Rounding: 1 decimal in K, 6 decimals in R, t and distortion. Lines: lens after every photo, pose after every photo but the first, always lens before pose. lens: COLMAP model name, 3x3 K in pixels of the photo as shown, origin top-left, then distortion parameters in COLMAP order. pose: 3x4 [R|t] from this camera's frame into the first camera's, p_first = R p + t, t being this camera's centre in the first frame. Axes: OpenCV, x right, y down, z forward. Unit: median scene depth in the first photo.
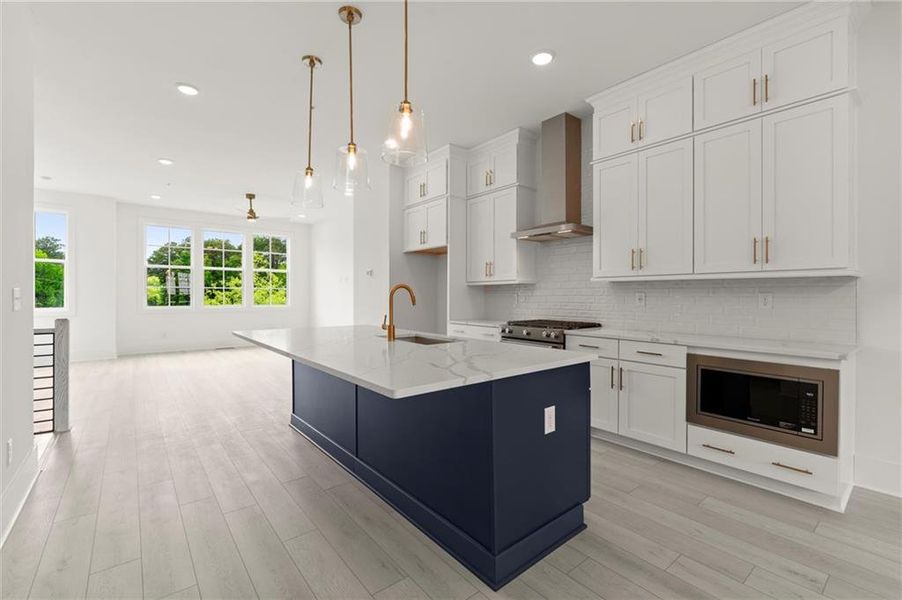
lens RADIAL K [[392.7, 0, 443.2], [0, 392.7, 296.5], [0, 0, 1]] dist [0.001128, -0.000572]
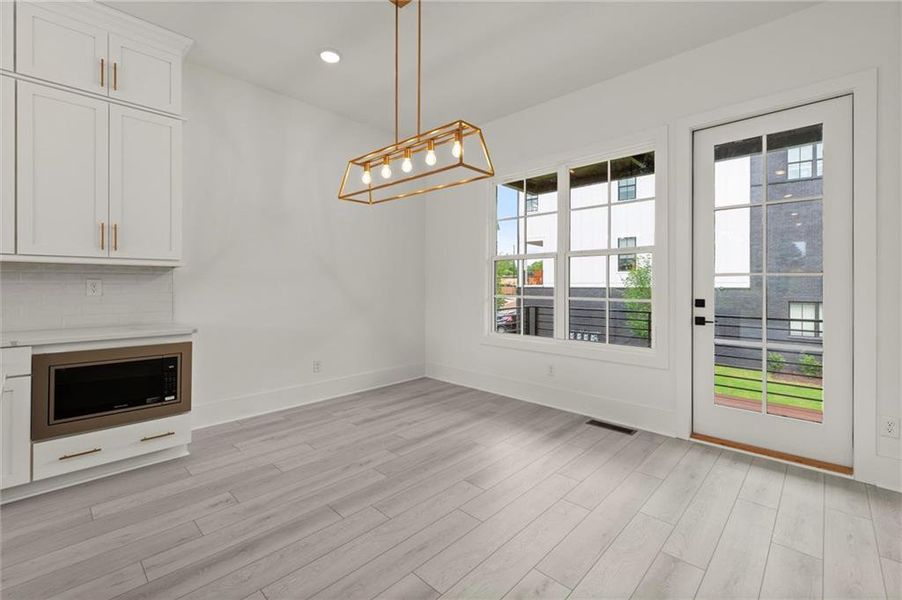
lens RADIAL K [[392.7, 0, 453.6], [0, 392.7, 283.4], [0, 0, 1]] dist [0.001128, -0.000572]
pose [[-0.137187, -0.002191, 0.990543, -0.270451], [-0.001325, 0.999997, 0.002029, -0.002731], [-0.990544, -0.001035, -0.137189, 0.255274]]
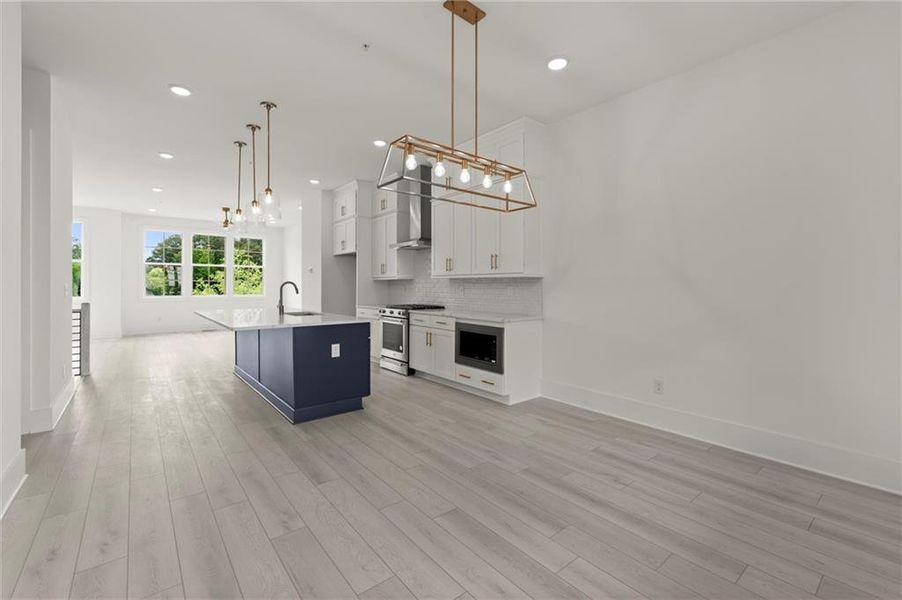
lens RADIAL K [[392.7, 0, 445.3], [0, 392.7, 287.1], [0, 0, 1]] dist [0.001128, -0.000572]
pose [[0.999981, -0.000417, -0.006186, 0.562283], [0.000413, 1.000000, -0.000780, -0.004800], [0.006186, 0.000777, 0.999981, -0.664480]]
